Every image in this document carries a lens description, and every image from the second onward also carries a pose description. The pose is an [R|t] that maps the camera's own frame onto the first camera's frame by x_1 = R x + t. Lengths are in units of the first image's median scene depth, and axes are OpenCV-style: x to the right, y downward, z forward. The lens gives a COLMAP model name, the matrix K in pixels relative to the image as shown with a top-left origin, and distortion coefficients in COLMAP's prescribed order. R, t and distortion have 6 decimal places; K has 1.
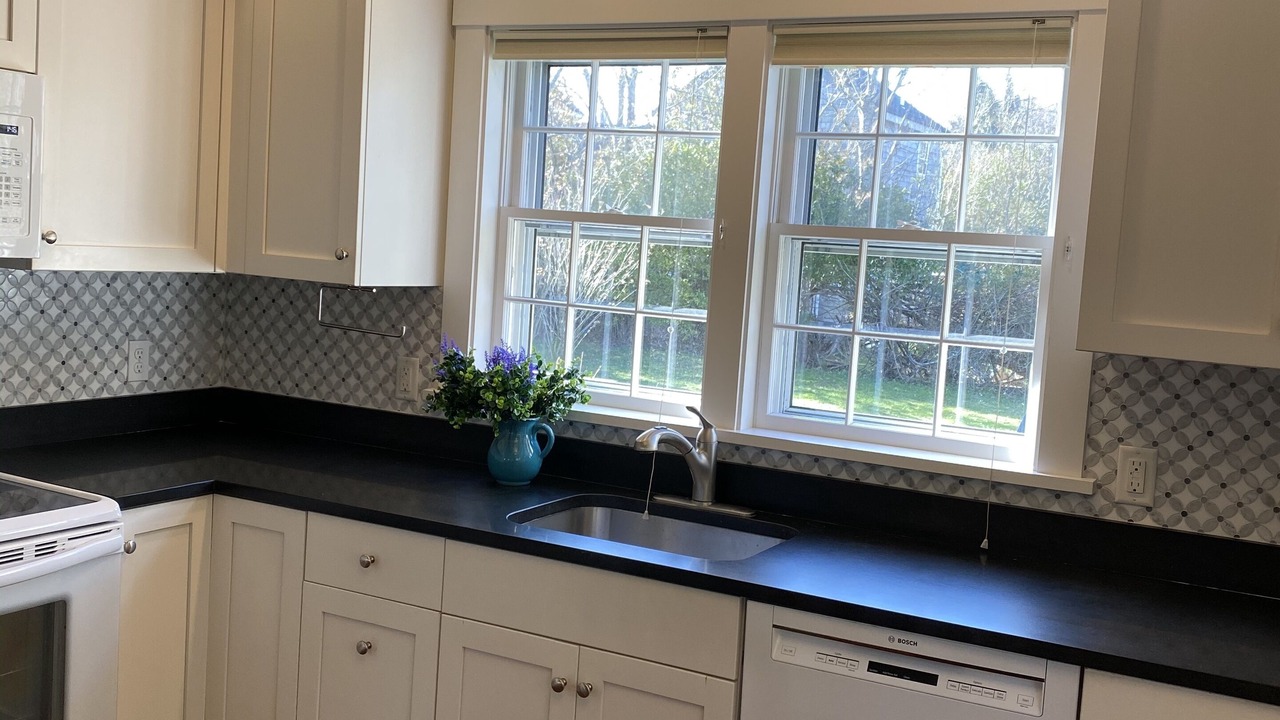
lens RADIAL K [[1299.7, 0, 640.2], [0, 1299.7, 359.1], [0, 0, 1]] dist [0.015917, 0.000000]
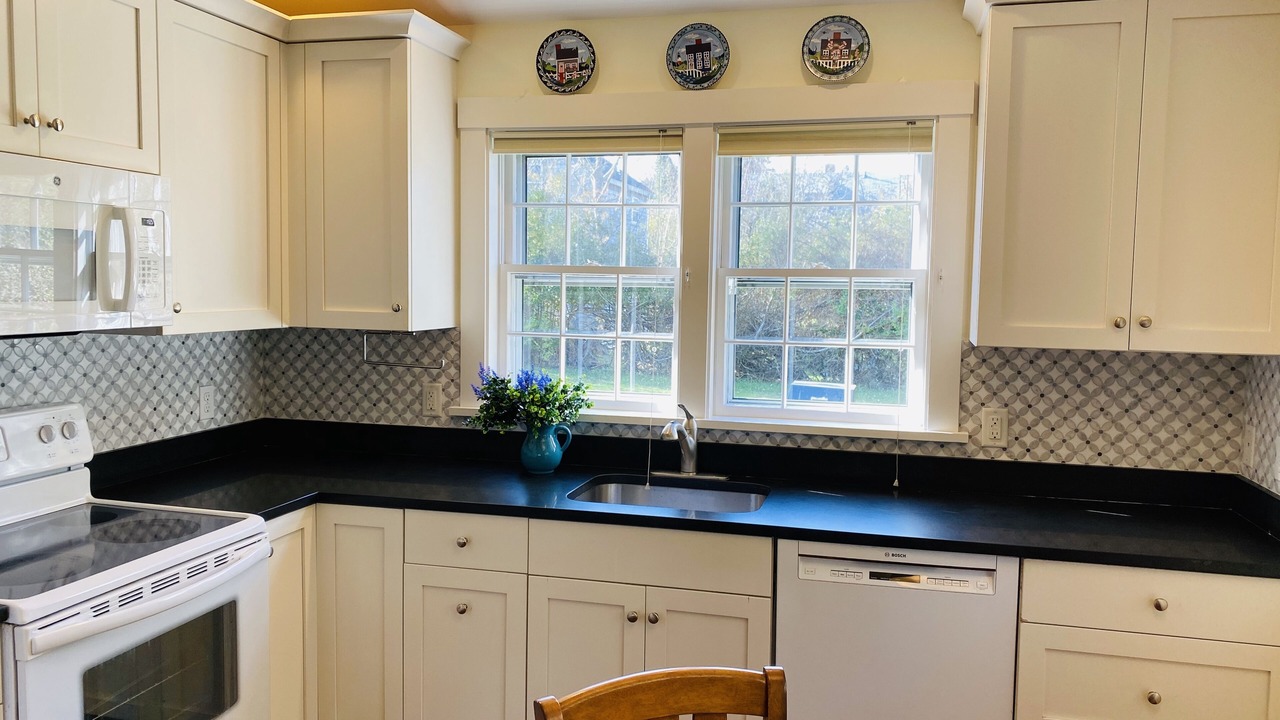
lens RADIAL K [[980.5, 0, 639.7], [0, 980.5, 358.2], [0, 0, 1]] dist [0.018350, -0.002948]
pose [[0.971233, -0.067702, 0.228304, -0.233922], [0.068578, 0.997637, 0.004105, -0.019250], [-0.228042, 0.011670, 0.973581, -0.000677]]
